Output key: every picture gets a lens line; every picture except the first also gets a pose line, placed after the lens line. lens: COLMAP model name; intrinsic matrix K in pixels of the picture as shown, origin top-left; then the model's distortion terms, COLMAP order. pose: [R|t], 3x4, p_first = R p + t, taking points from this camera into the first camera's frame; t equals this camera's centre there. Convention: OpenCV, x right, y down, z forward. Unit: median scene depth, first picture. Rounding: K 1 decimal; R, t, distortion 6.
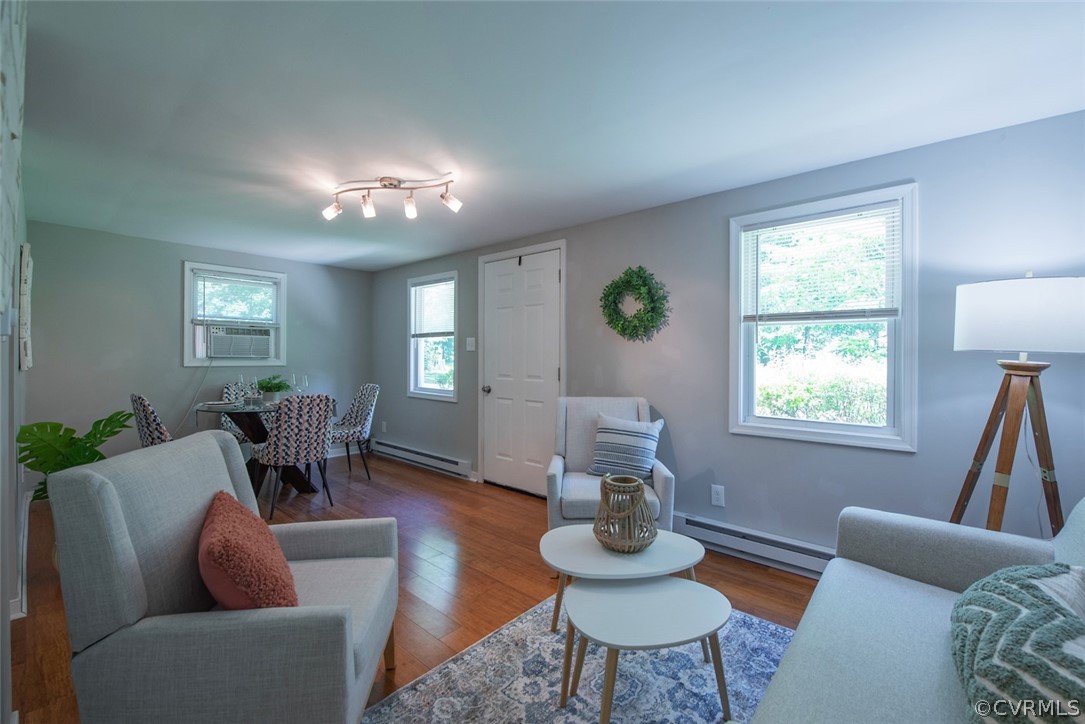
lens RADIAL K [[454.8, 0, 547.0], [0, 454.8, 354.5], [0, 0, 1]] dist [-0.002529, -0.000106]
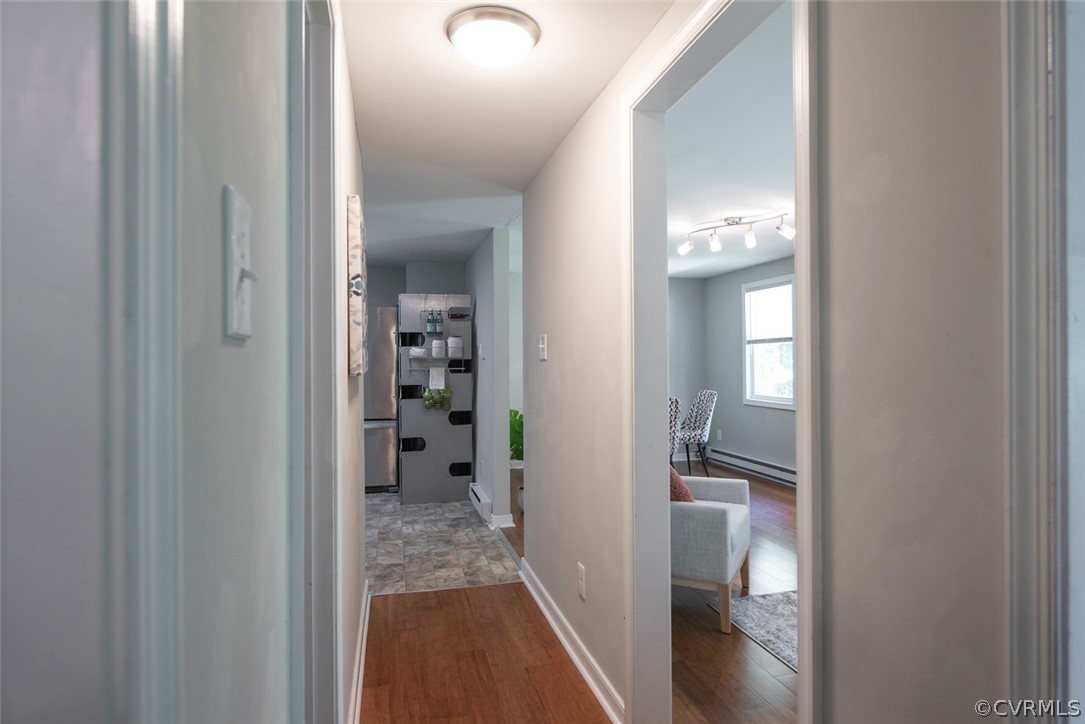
lens RADIAL K [[615.0, 0, 538.7], [0, 615.0, 361.9], [0, 0, 1]] dist [-0.007257, -0.000628]
pose [[0.825310, -0.013894, -0.564509, 0.089250], [0.016922, 0.999857, 0.000130, -0.007234], [0.564426, -0.009660, 0.825427, -0.393278]]
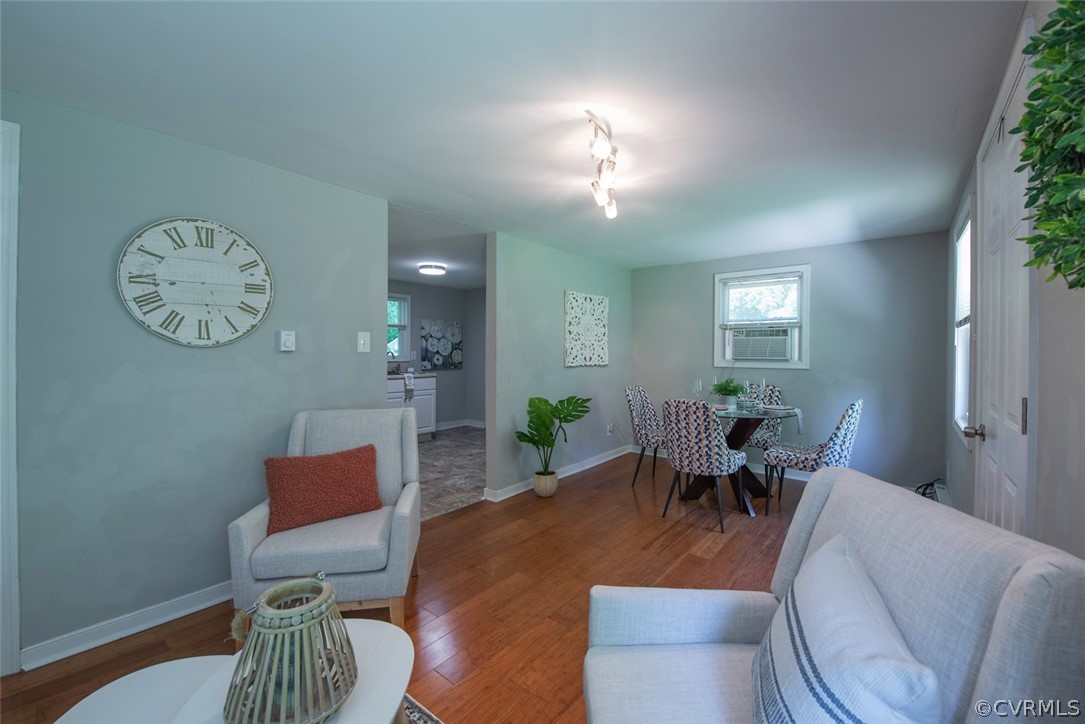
lens RADIAL K [[439.2, 0, 536.5], [0, 439.2, 358.7], [0, 0, 1]] dist [-0.020001, -0.000081]
pose [[0.045515, 0.007752, -0.998934, 0.282181], [0.001685, 0.999968, 0.007837, -0.003455], [0.998962, -0.002040, 0.045500, 0.510669]]
